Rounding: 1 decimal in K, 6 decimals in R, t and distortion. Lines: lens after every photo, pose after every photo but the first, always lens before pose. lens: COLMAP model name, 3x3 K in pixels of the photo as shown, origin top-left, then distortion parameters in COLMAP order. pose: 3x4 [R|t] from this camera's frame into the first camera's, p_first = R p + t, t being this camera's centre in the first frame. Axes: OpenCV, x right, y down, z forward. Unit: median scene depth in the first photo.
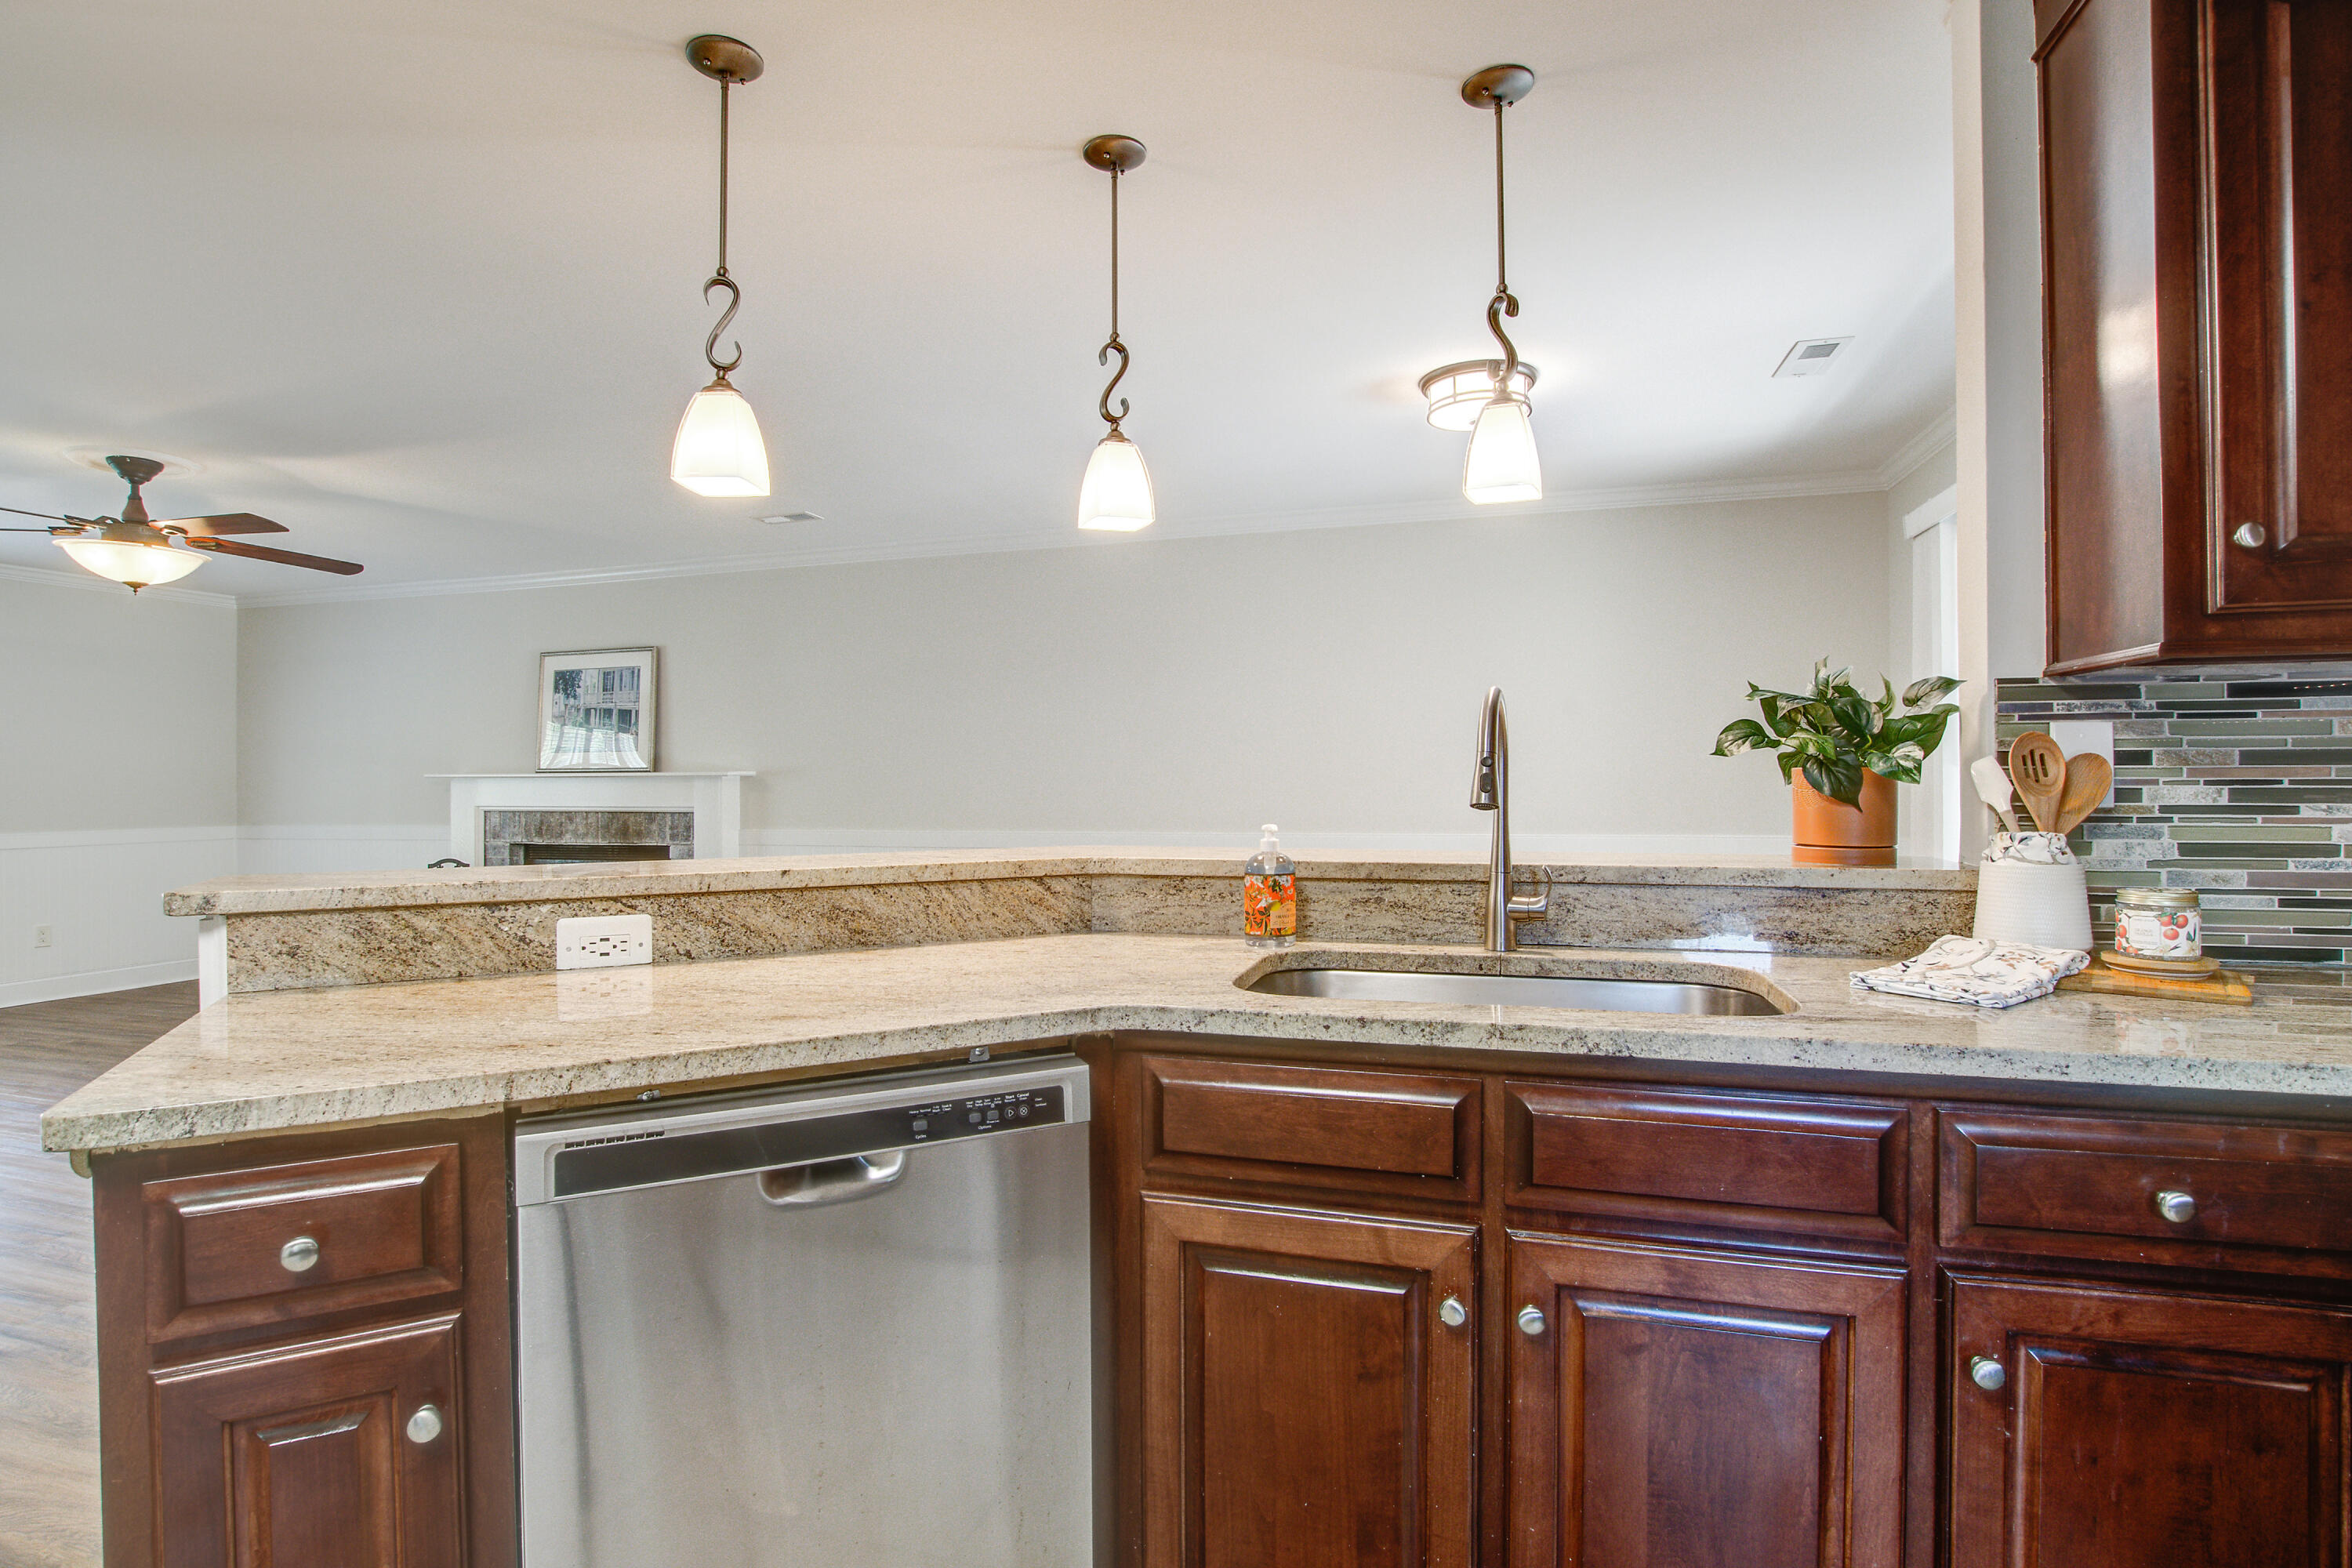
lens RADIAL K [[1129.4, 0, 1179.0], [0, 1129.4, 771.7], [0, 0, 1]] dist [-0.027944, 0.000100]
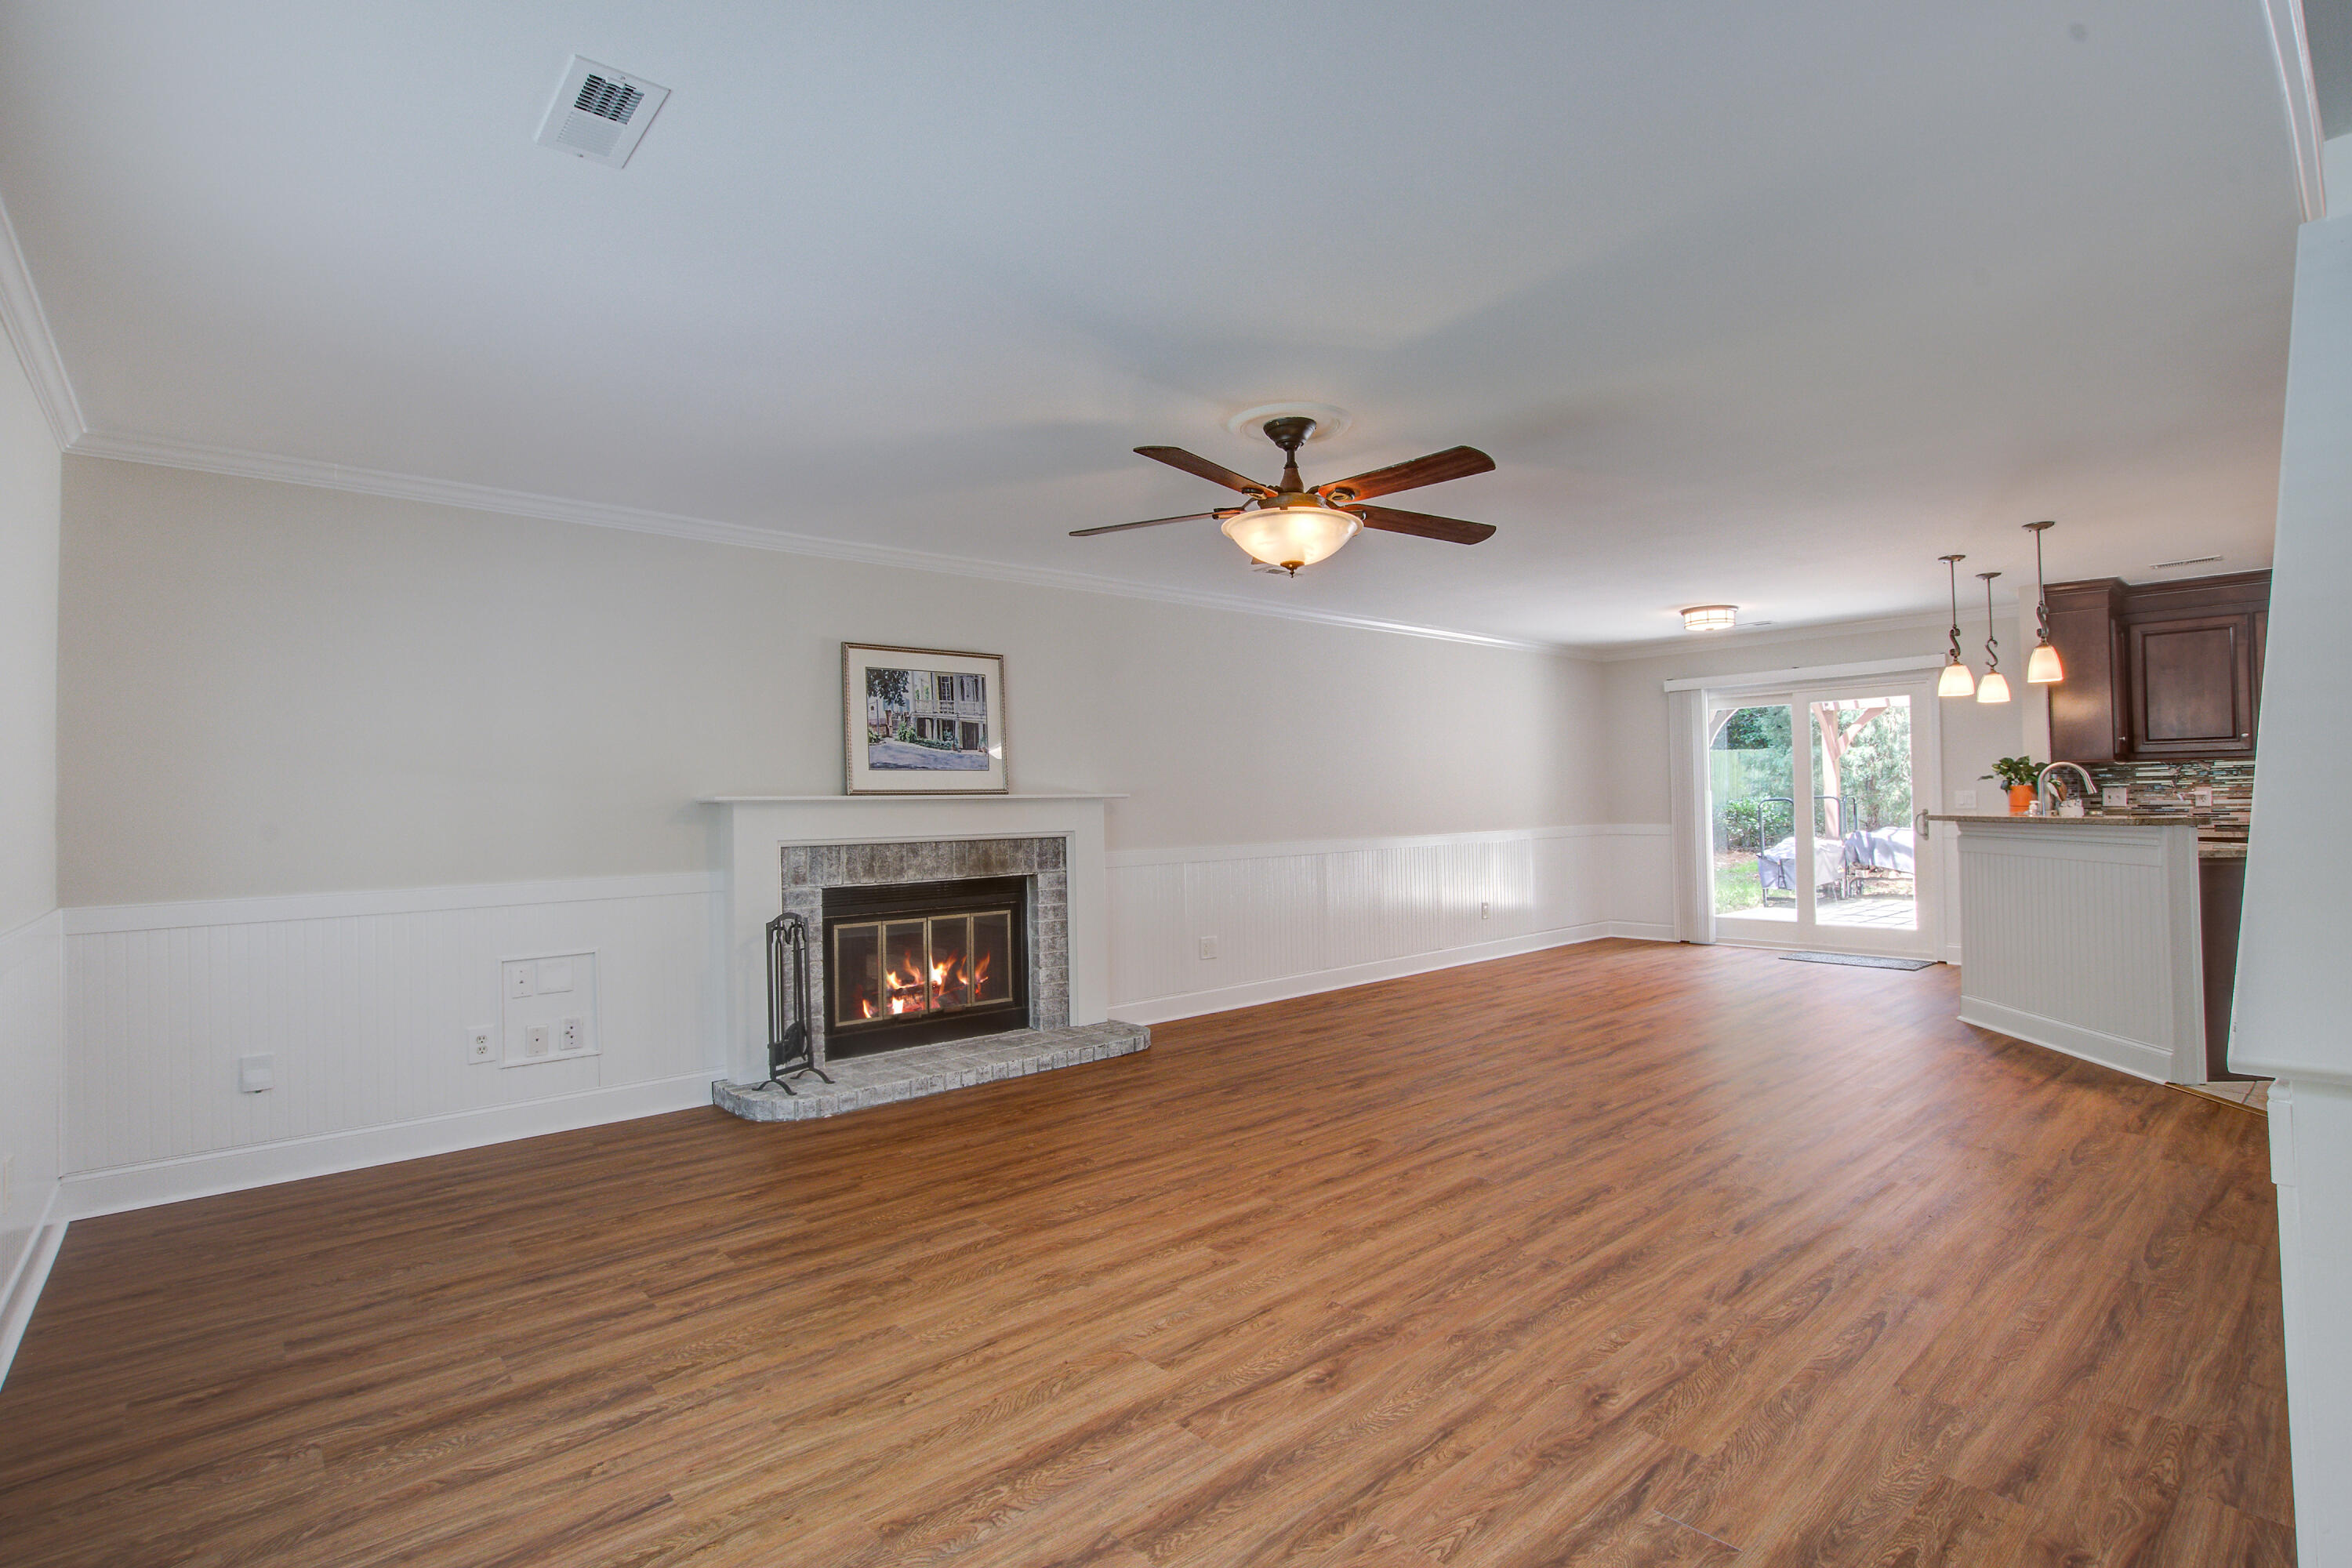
lens RADIAL K [[1109.8, 0, 1184.0], [0, 1109.8, 780.9], [0, 0, 1]] dist [-0.028190, 0.001162]
pose [[0.533615, 0.018919, 0.845516, -4.025735], [0.010756, 0.999517, -0.029153, 0.058853], [-0.845659, 0.024651, 0.533154, 1.431266]]
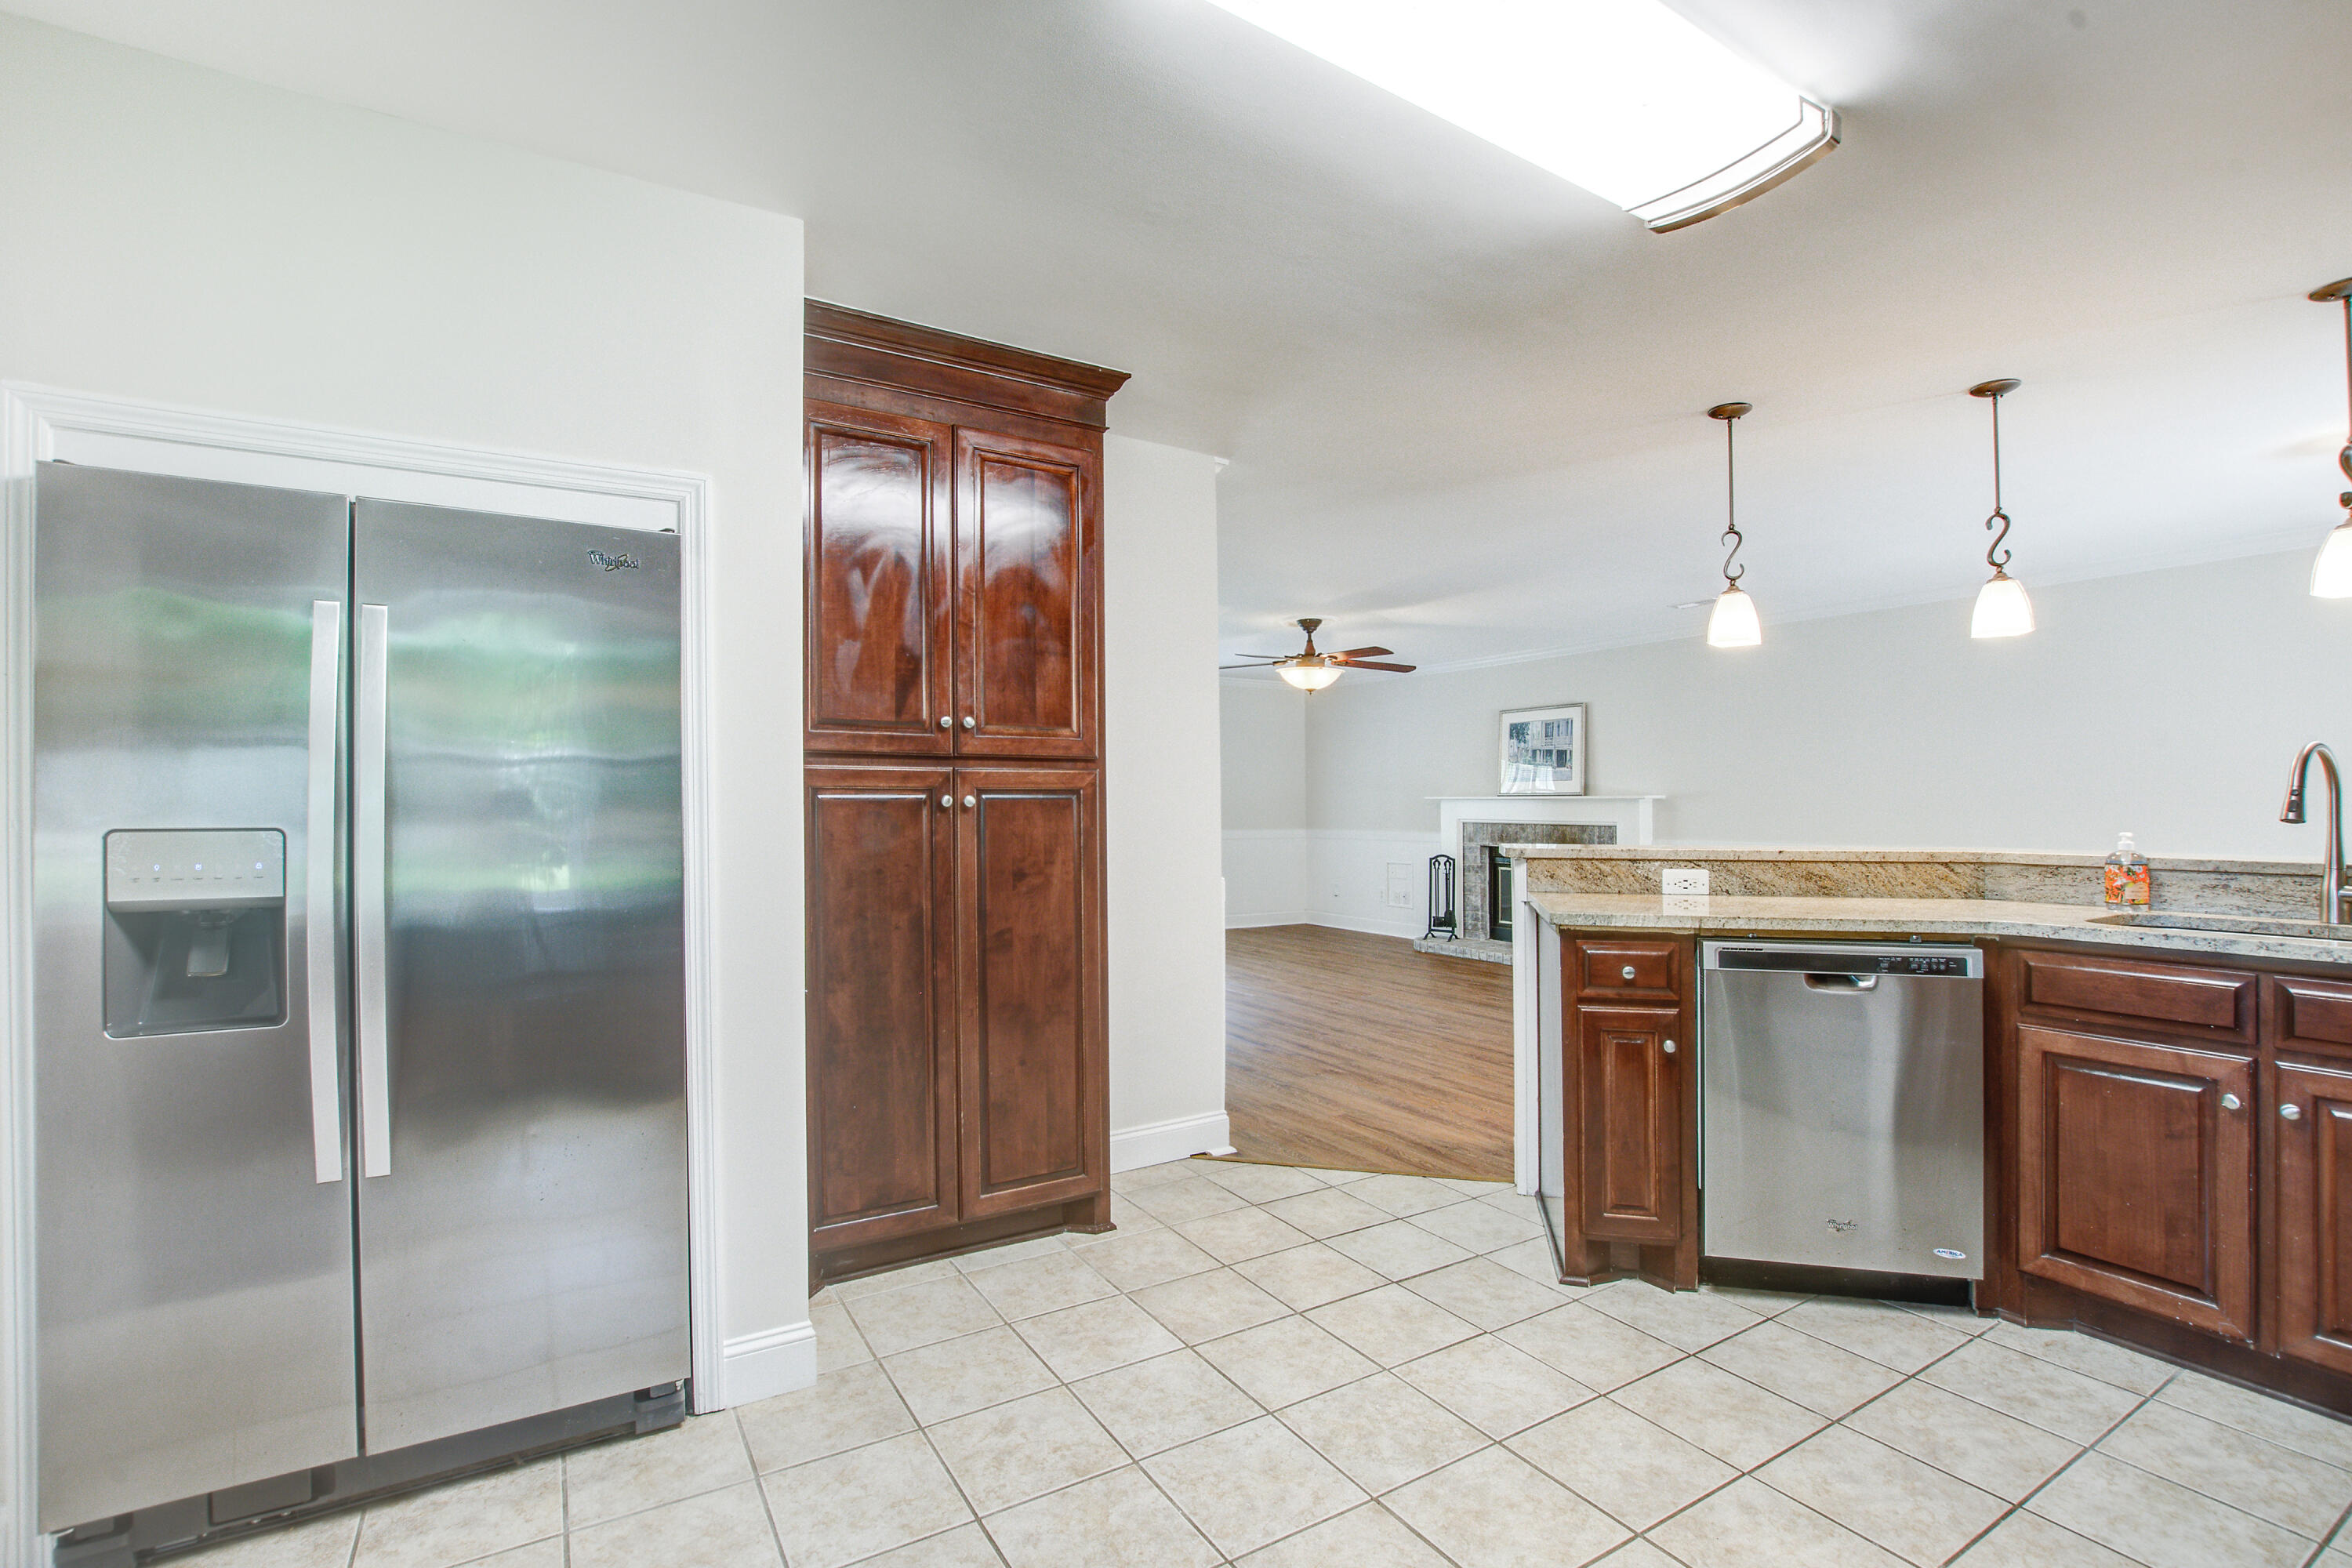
lens RADIAL K [[1046.1, 0, 1168.4], [0, 1046.1, 784.7], [0, 0, 1]] dist [-0.029326, 0.003844]
pose [[0.731975, -0.005812, -0.681307, 0.074290], [-0.000300, 0.999961, -0.008852, -0.005971], [0.681331, 0.006684, 0.731944, -0.918343]]
